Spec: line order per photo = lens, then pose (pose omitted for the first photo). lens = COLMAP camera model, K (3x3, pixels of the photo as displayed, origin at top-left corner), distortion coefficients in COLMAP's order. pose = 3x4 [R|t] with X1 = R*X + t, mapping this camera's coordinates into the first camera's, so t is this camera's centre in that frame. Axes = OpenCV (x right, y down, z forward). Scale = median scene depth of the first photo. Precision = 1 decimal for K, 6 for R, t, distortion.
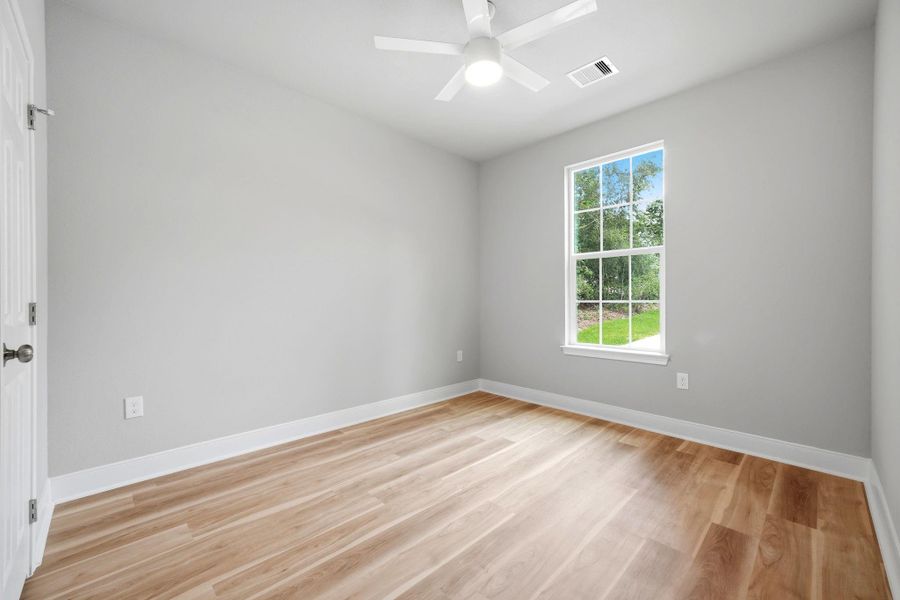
lens RADIAL K [[365.9, 0, 449.9], [0, 365.9, 304.0], [0, 0, 1]] dist [-0.002651, 0.000291]
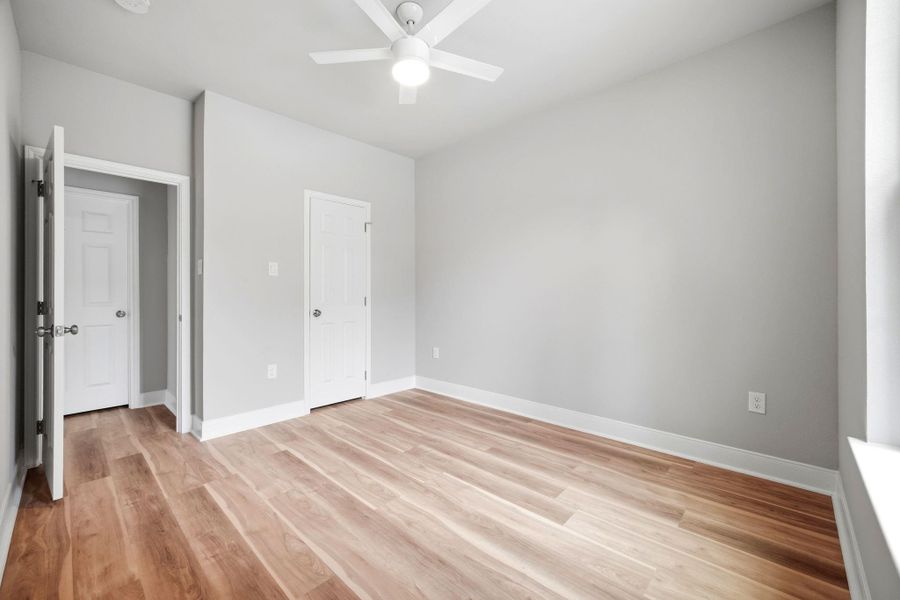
lens RADIAL K [[365.9, 0, 449.9], [0, 365.9, 304.0], [0, 0, 1]] dist [-0.002651, 0.000291]
pose [[0.036093, 0.026569, -0.998995, 0.869129], [-0.008457, 0.999619, 0.026280, -0.017883], [0.999313, 0.007500, 0.036304, 0.857148]]
